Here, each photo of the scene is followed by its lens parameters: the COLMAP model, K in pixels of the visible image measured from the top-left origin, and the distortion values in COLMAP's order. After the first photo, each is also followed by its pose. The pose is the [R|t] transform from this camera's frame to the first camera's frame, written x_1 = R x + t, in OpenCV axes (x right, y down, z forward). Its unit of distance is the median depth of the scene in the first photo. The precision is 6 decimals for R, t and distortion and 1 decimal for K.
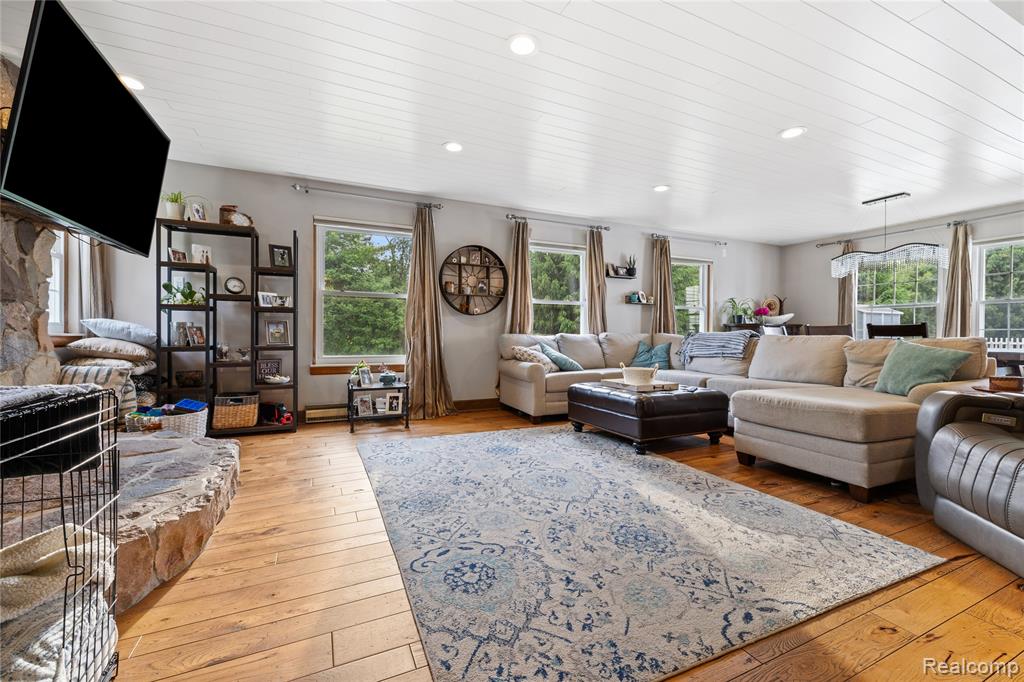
lens RADIAL K [[428.6, 0, 514.0], [0, 428.6, 334.8], [0, 0, 1]] dist [-0.001738, -0.000119]
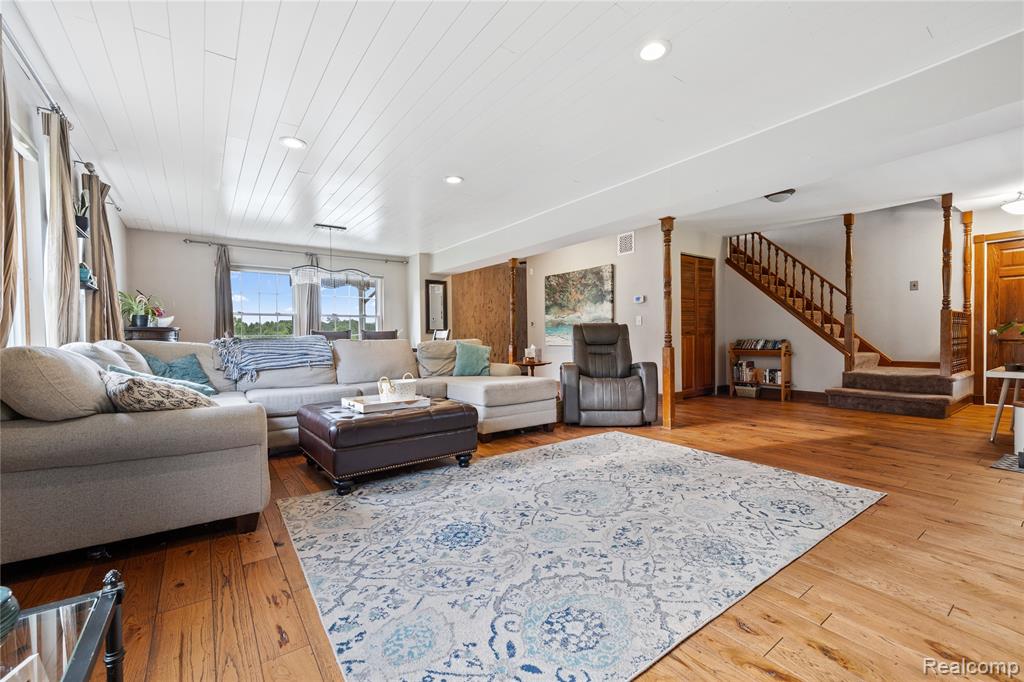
lens RADIAL K [[428.6, 0, 516.1], [0, 428.6, 342.9], [0, 0, 1]] dist [-0.001738, -0.000119]
pose [[-0.200804, -0.016607, 0.979491, -0.876296], [0.012706, 0.999728, 0.019555, -0.013349], [-0.979549, 0.016372, -0.200538, 1.462802]]
